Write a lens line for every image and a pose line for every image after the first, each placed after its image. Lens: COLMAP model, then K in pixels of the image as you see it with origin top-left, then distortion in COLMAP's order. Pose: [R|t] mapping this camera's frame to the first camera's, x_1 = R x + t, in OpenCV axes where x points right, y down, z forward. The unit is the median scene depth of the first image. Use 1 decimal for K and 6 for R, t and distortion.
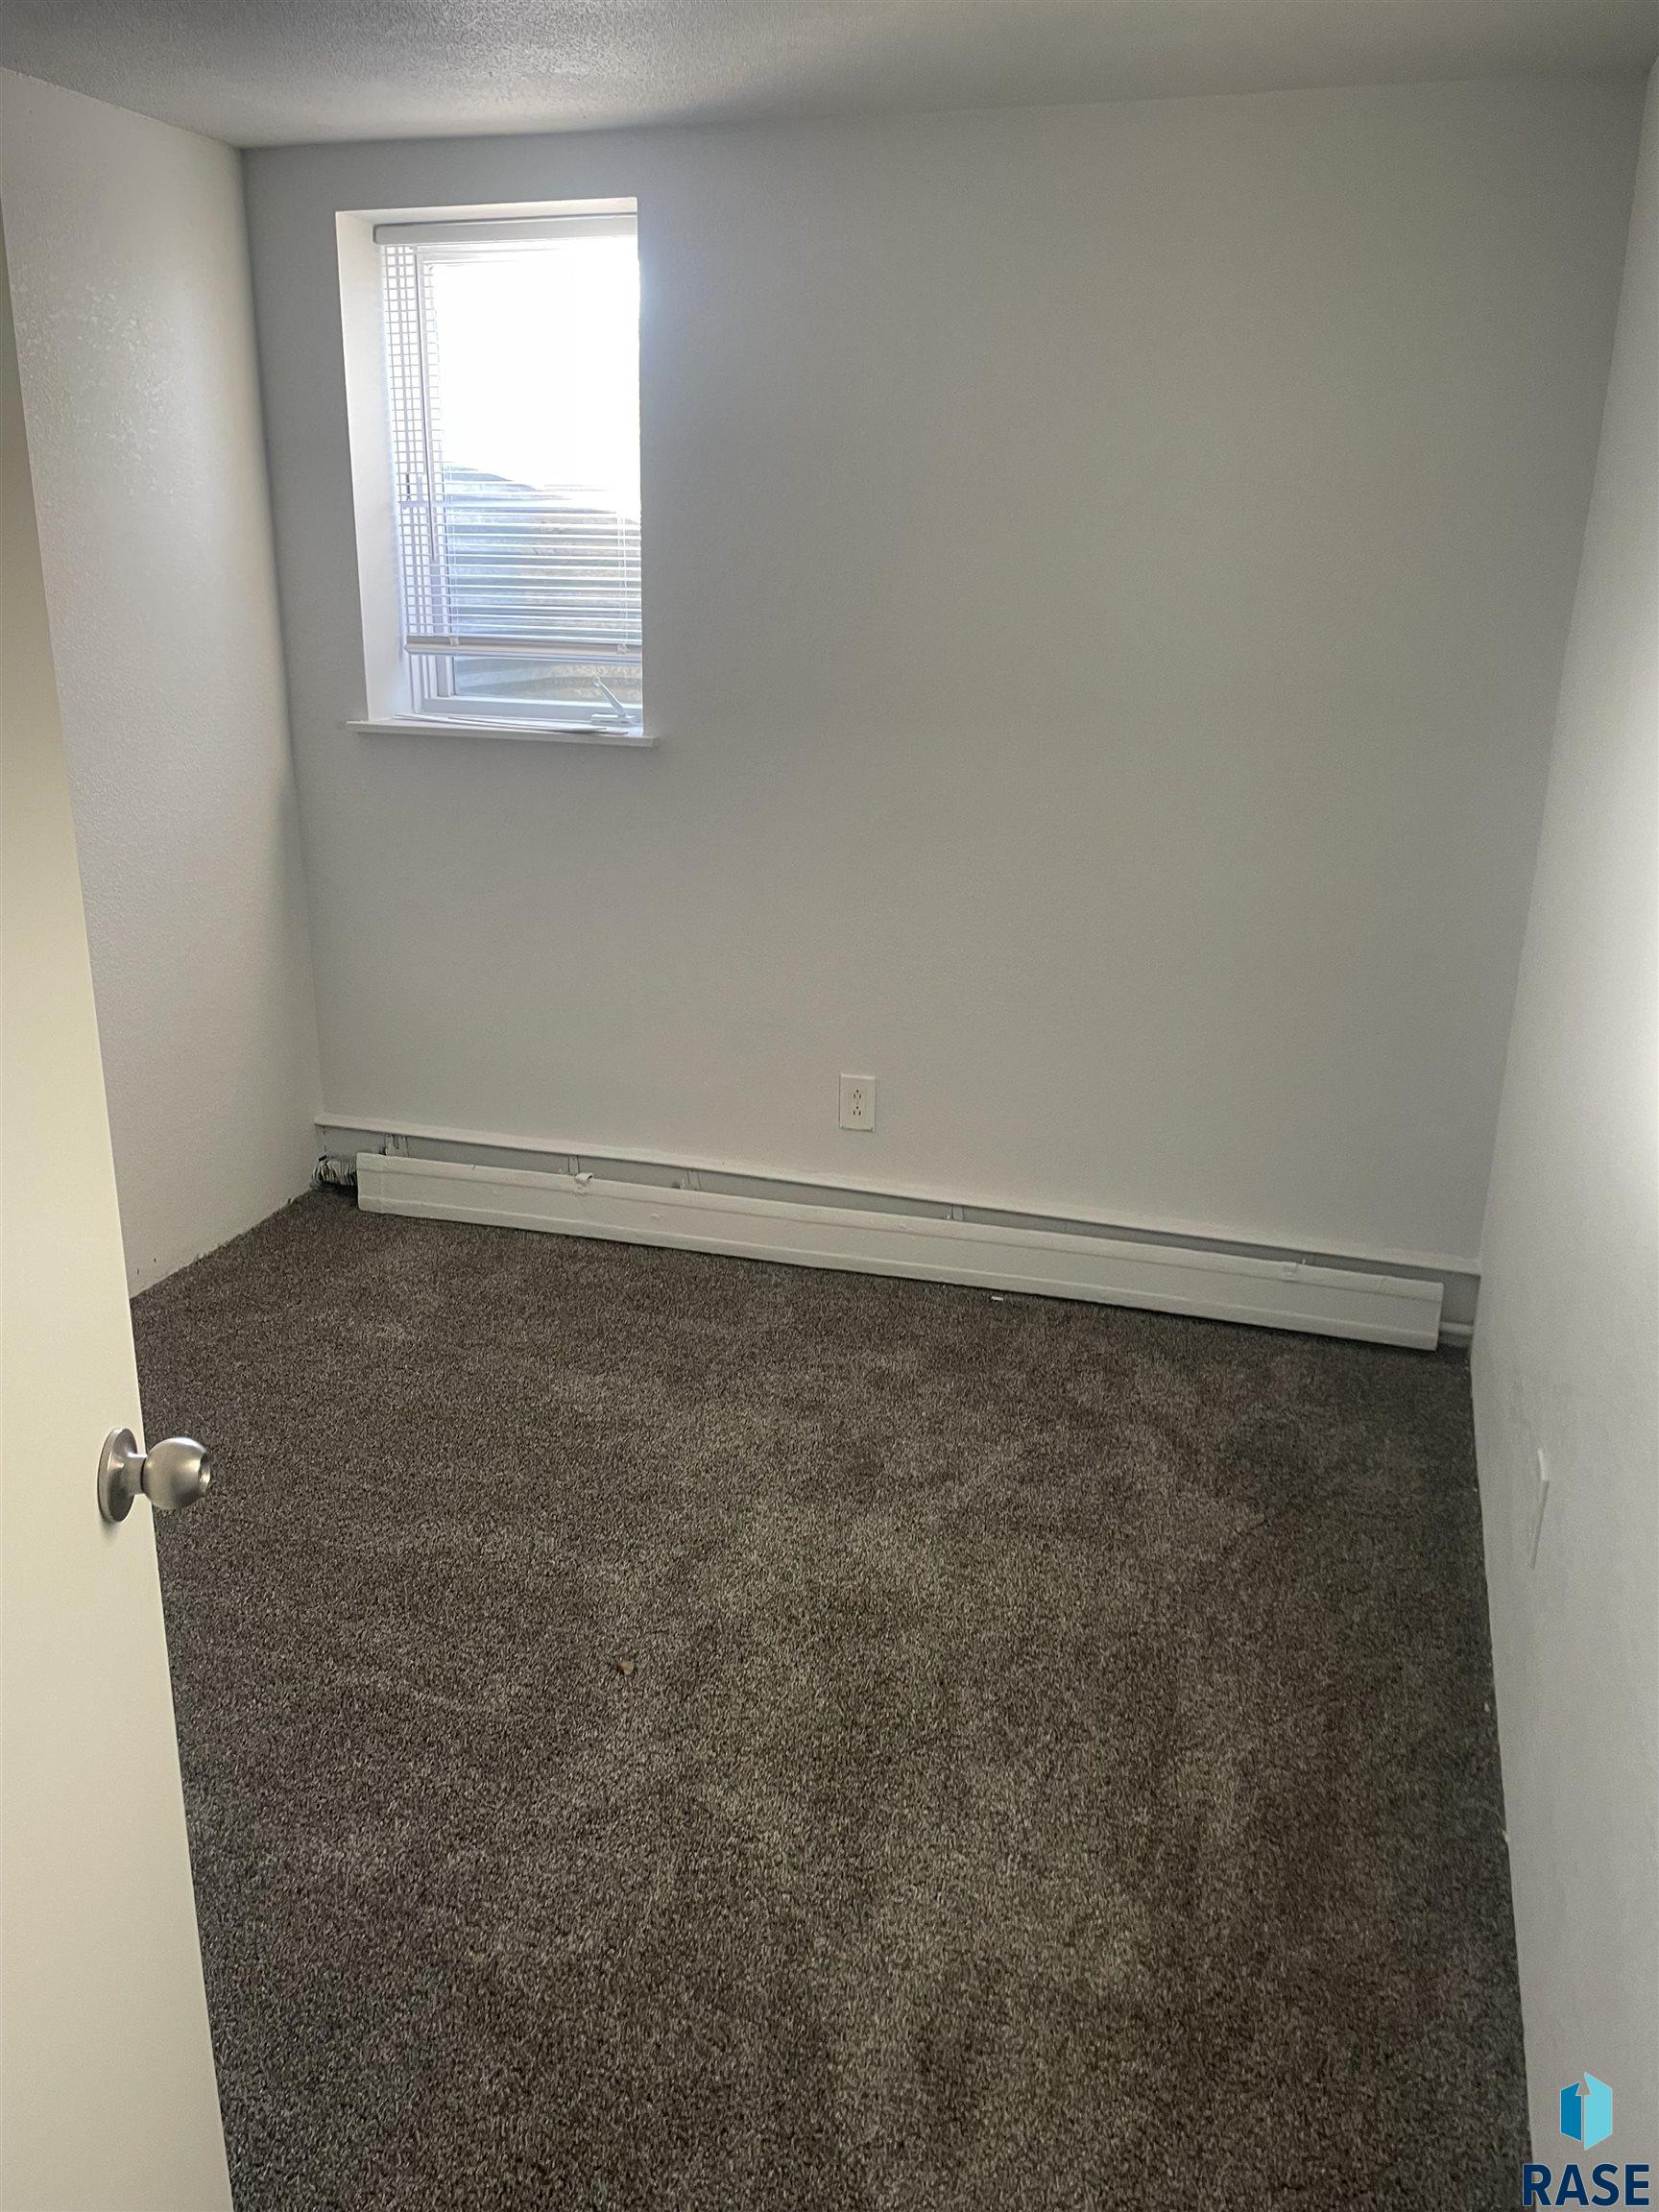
lens RADIAL K [[1672.5, 0, 829.5], [0, 1672.5, 1106.0], [0, 0, 1]] dist [0.094431, -0.121905]
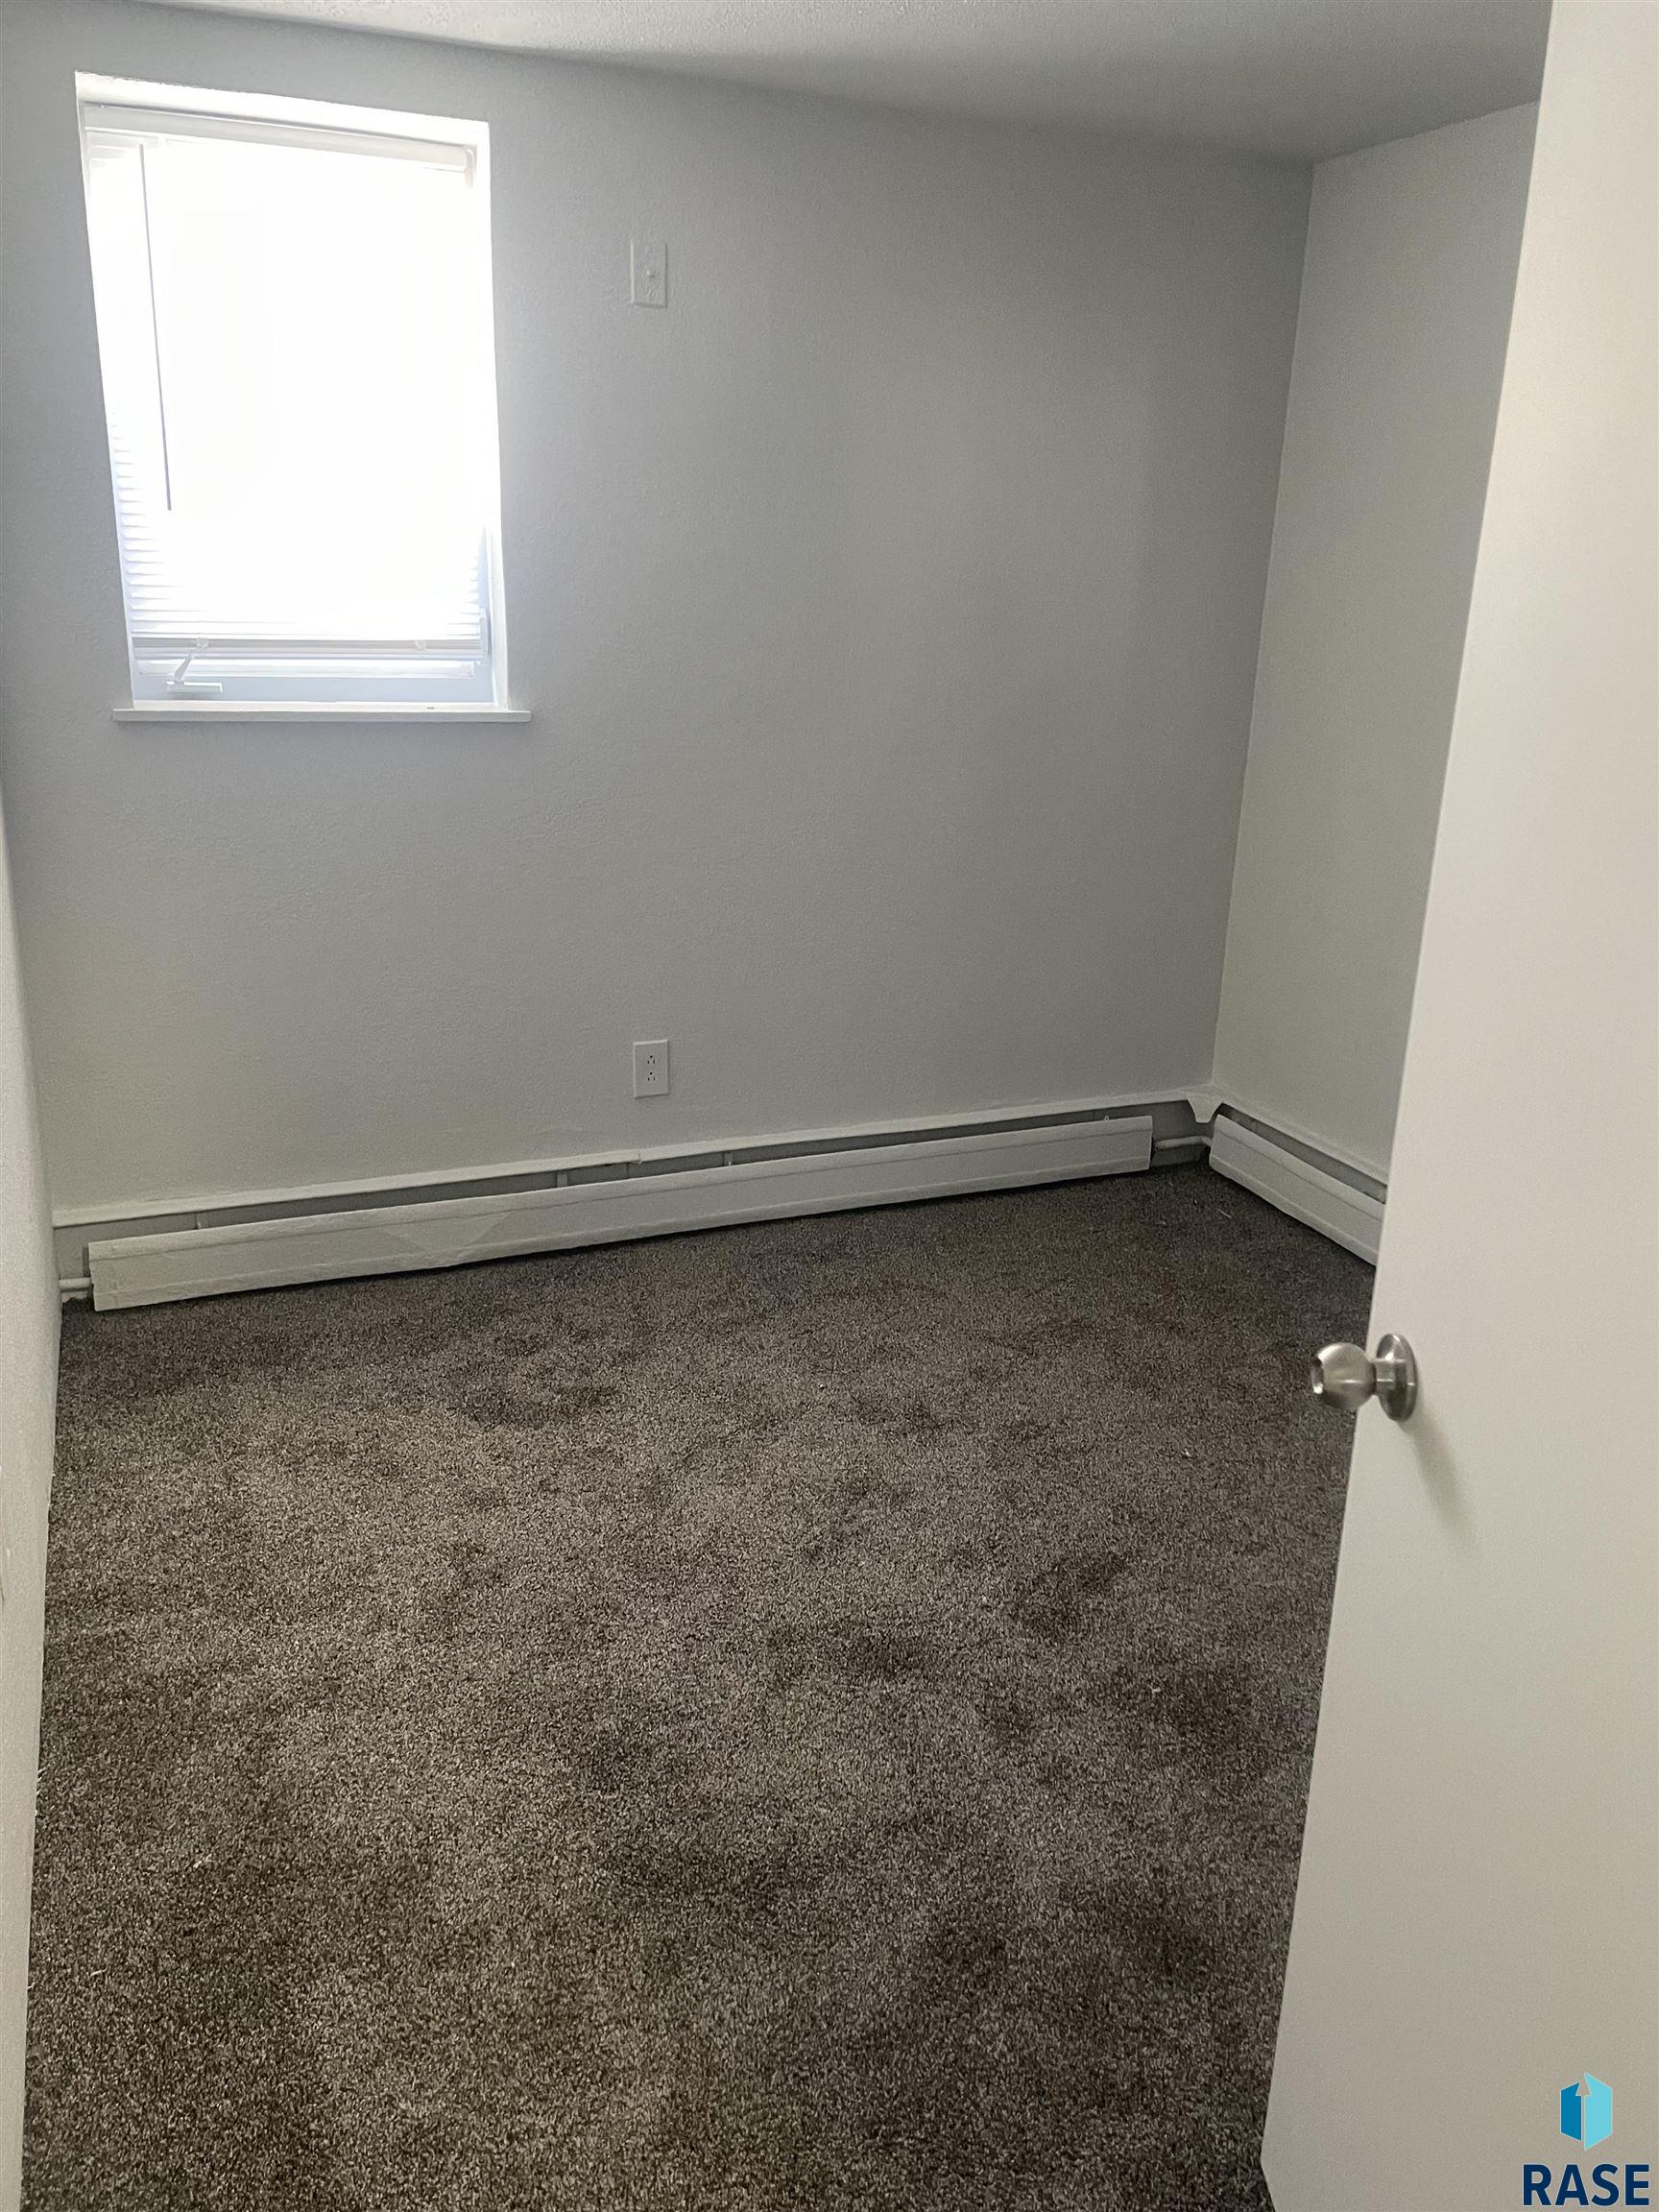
lens RADIAL K [[1672.5, 0, 829.5], [0, 1672.5, 1106.0], [0, 0, 1]] dist [0.094431, -0.121905]
pose [[0.764242, -0.195387, 0.614620, -0.555364], [0.180789, 0.979698, 0.086645, -0.050373], [-0.619071, 0.044899, 0.784050, 0.156412]]
